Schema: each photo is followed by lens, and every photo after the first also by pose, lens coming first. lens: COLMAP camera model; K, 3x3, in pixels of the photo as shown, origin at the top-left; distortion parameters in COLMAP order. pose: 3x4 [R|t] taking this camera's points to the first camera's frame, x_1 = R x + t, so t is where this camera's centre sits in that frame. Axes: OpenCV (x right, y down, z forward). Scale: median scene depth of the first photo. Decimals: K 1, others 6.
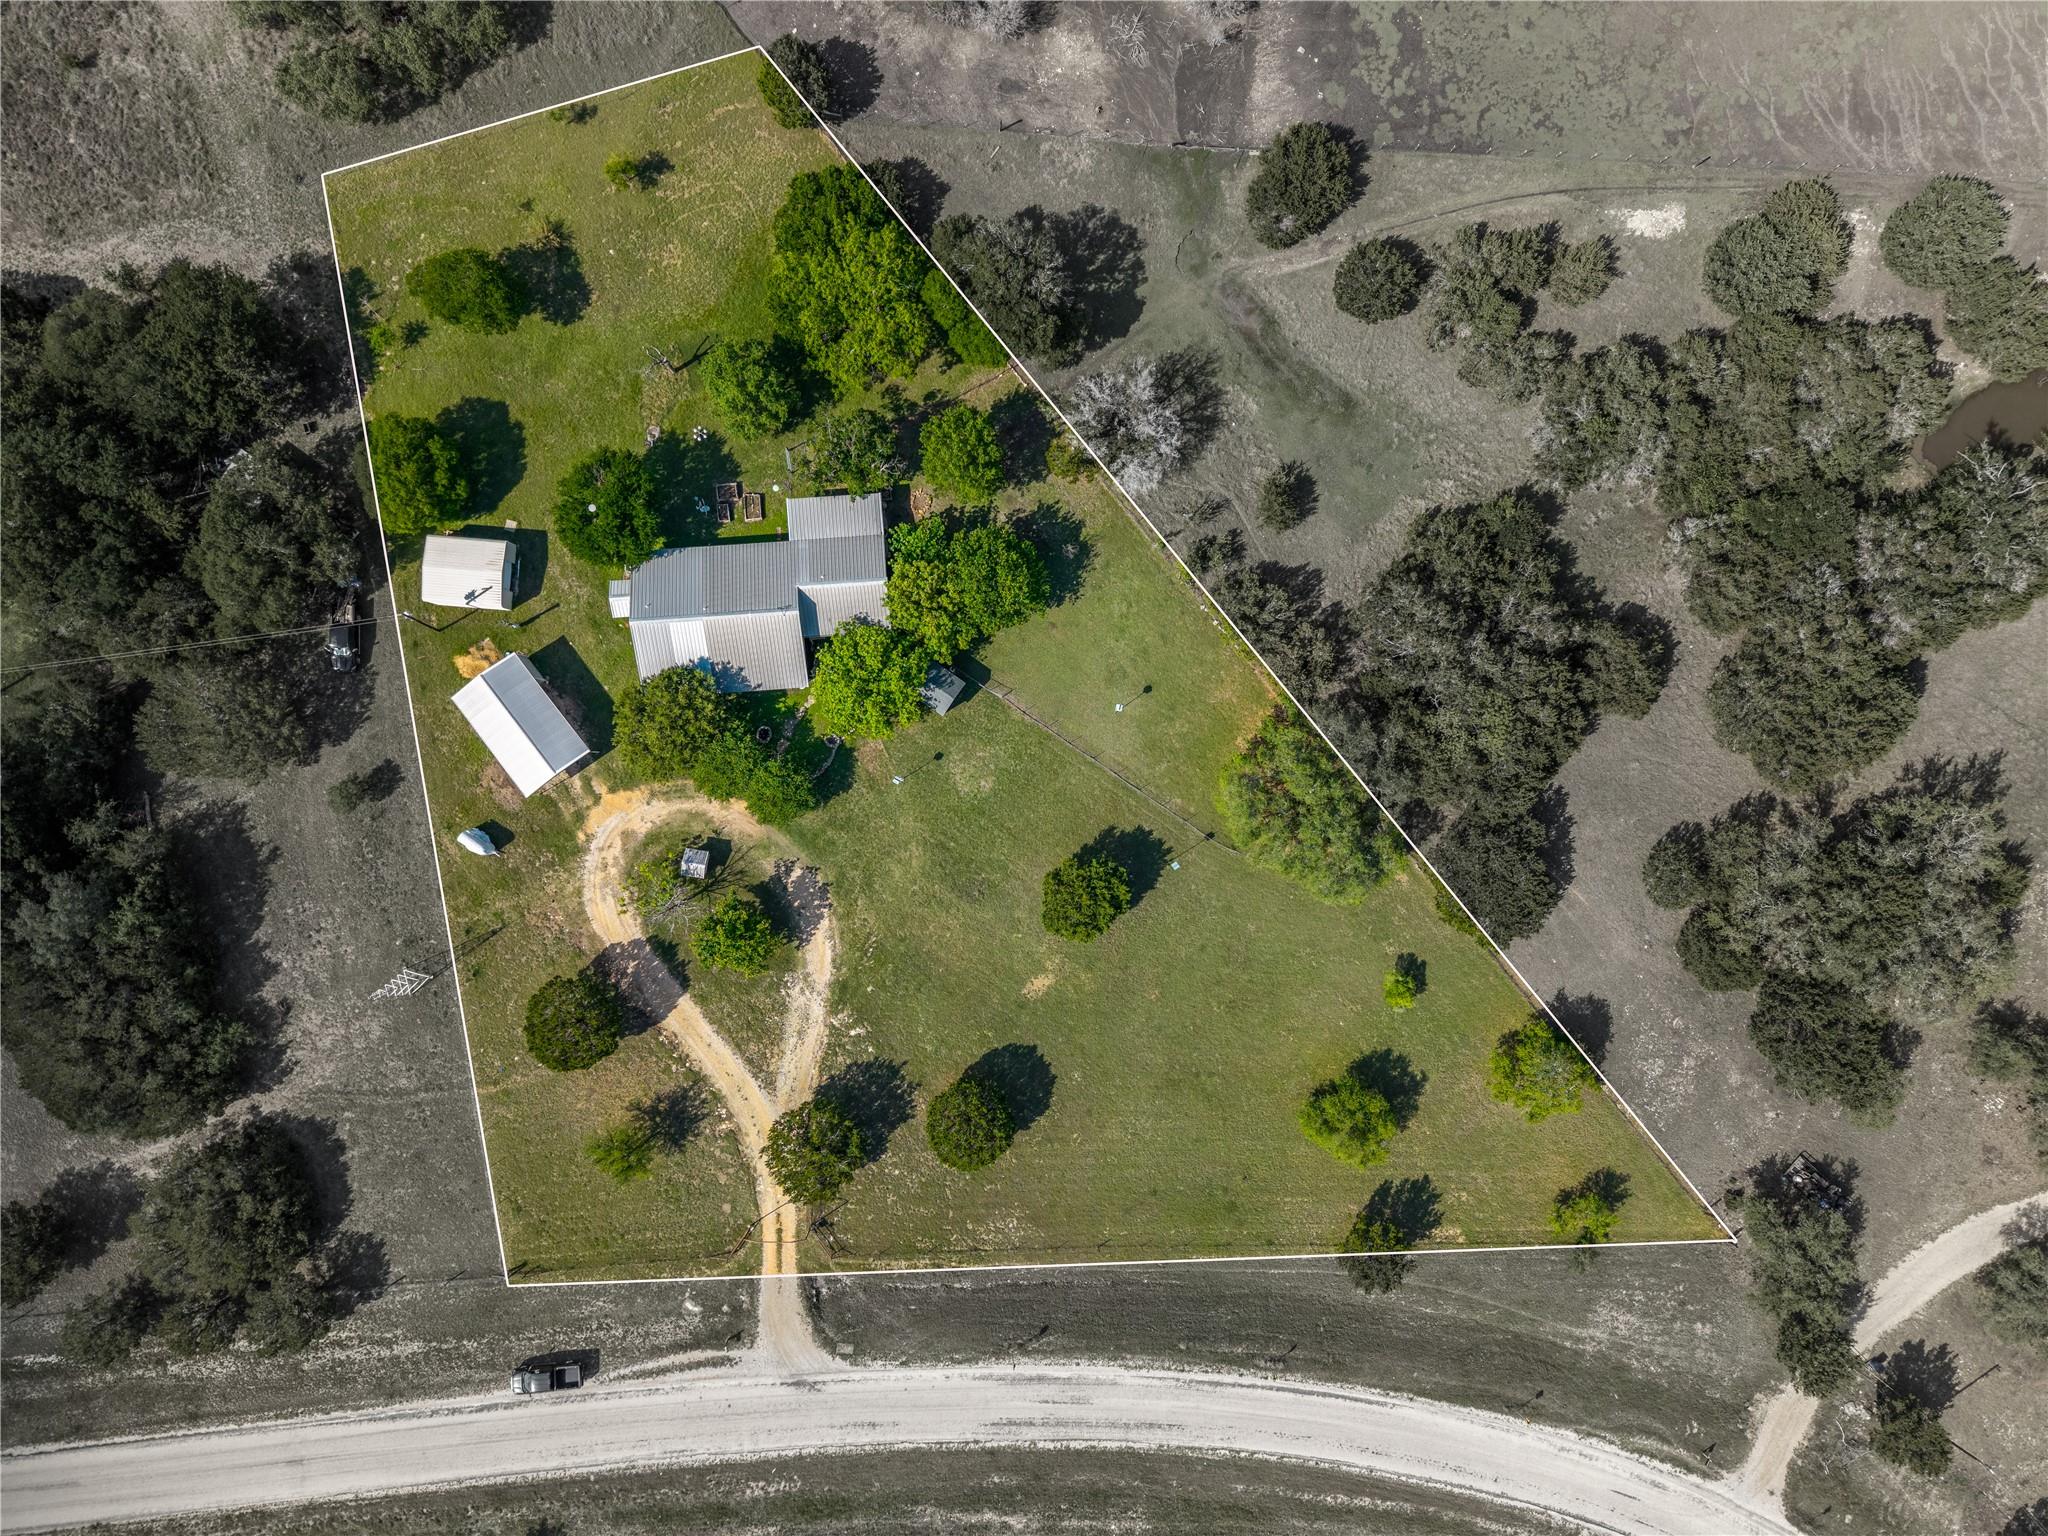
lens RADIAL K [[1418.4, 0, 1024.0], [0, 1418.4, 768.0], [0, 0, 1]] dist [0.034619, -0.032757]
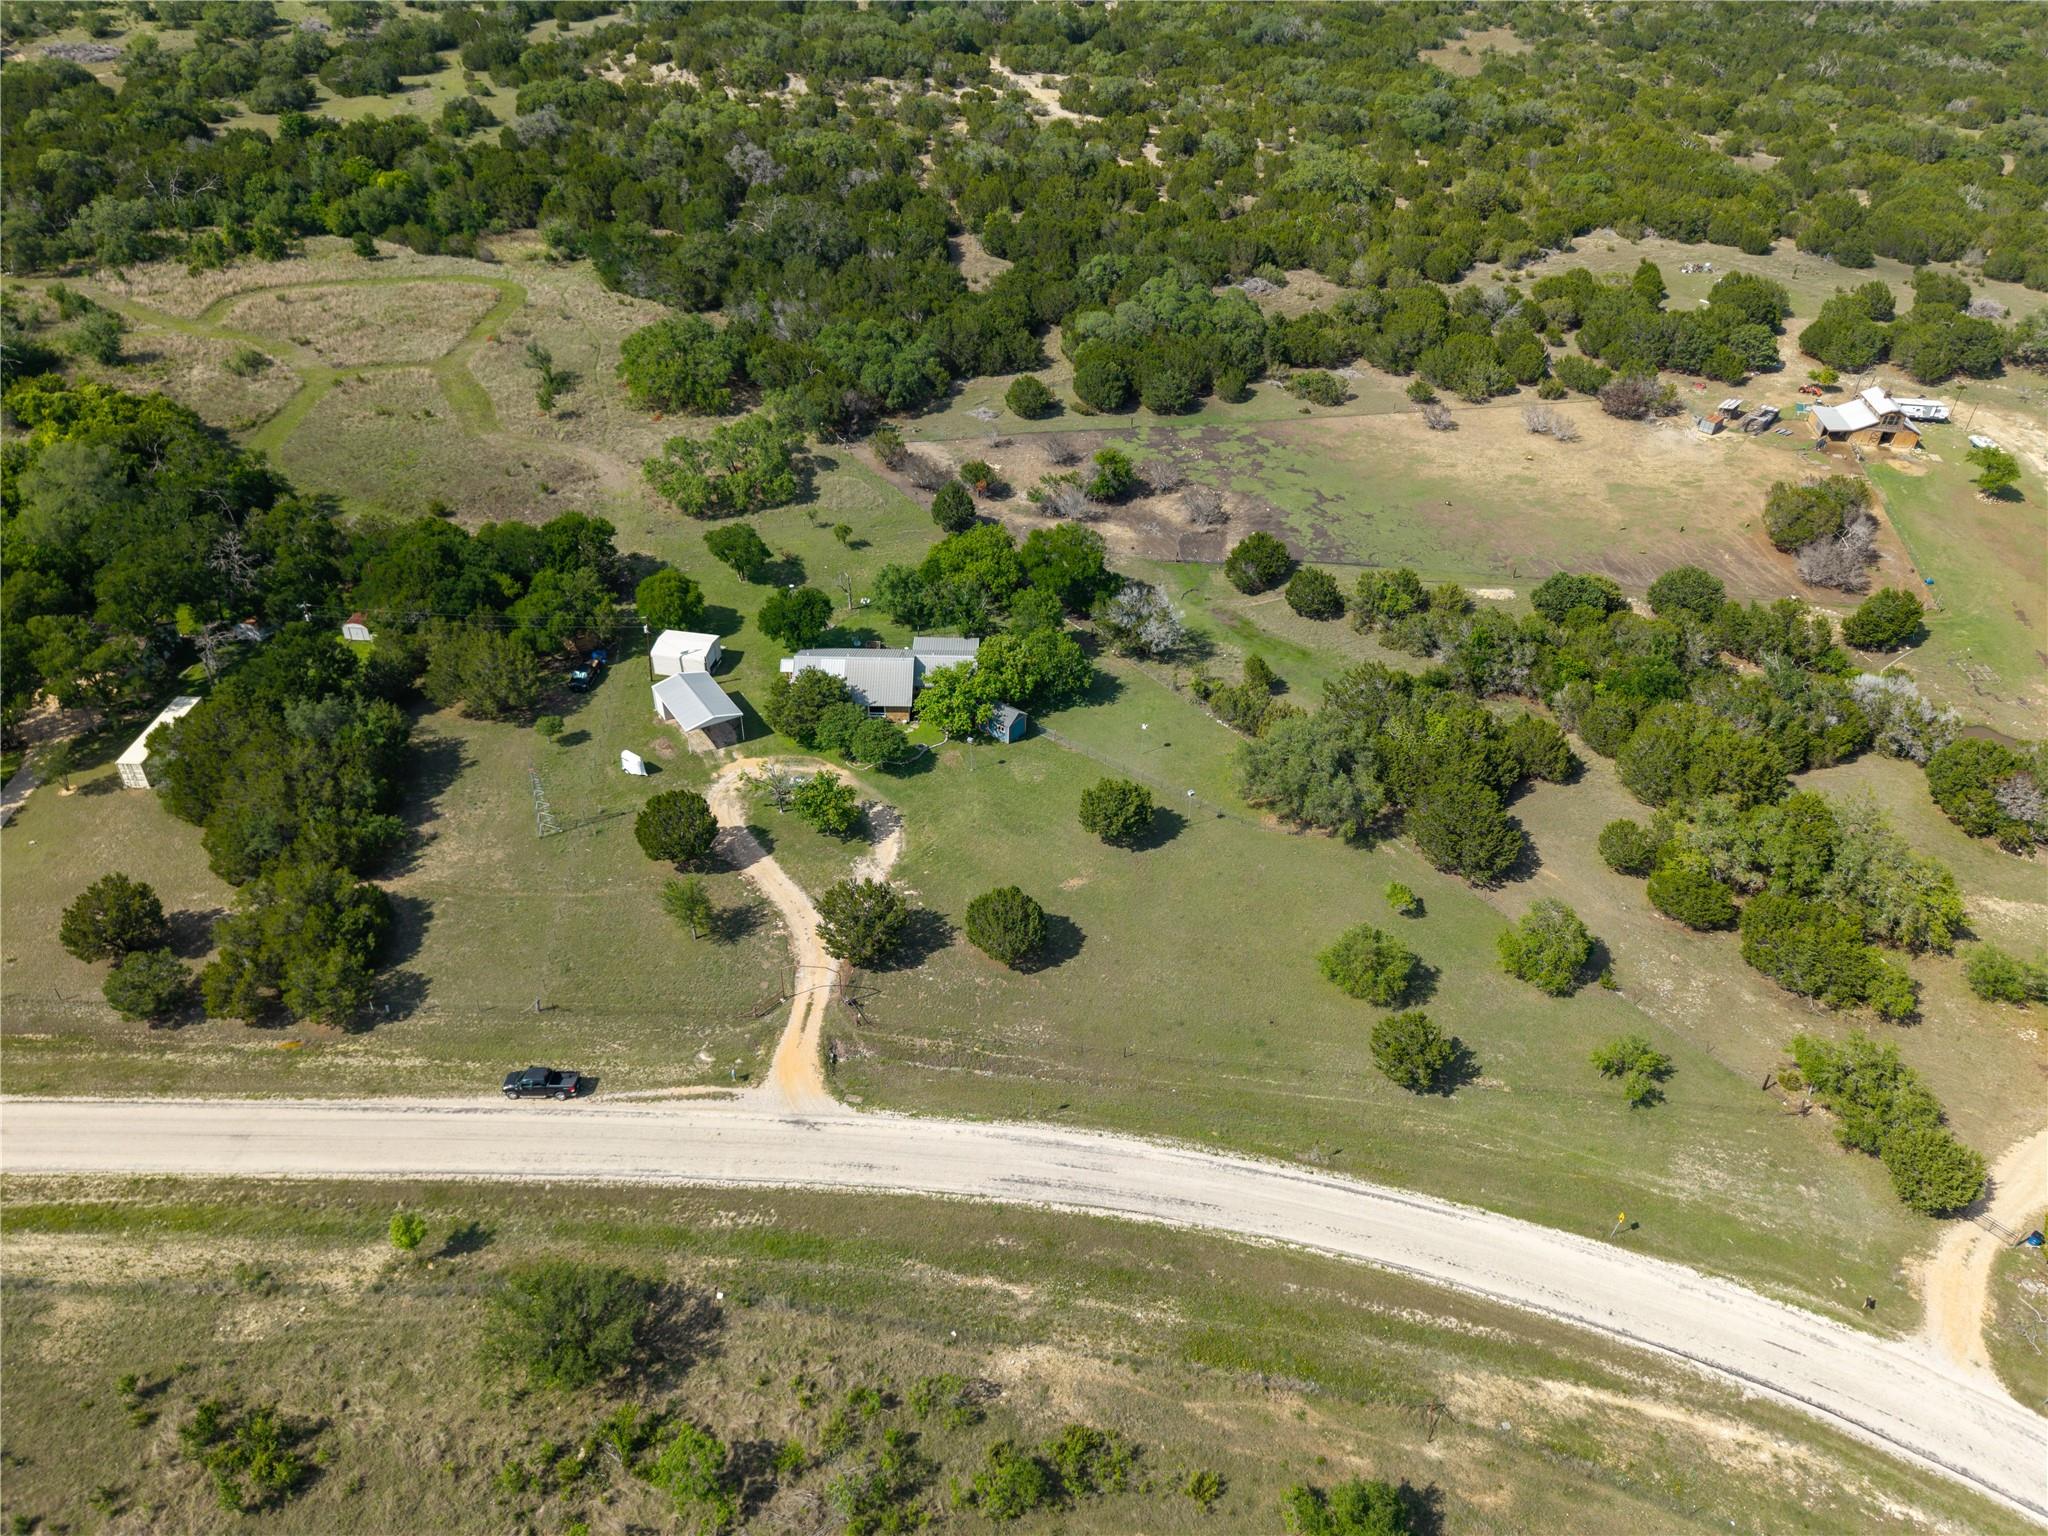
lens RADIAL K [[1418.4, 0, 1024.0], [0, 1418.4, 768.0], [0, 0, 1]] dist [0.034619, -0.032757]
pose [[0.997541, 0.030583, -0.063054, 0.039066], [-0.069285, 0.565497, -0.821835, 1.039018], [0.010523, 0.824183, 0.566226, 0.285774]]
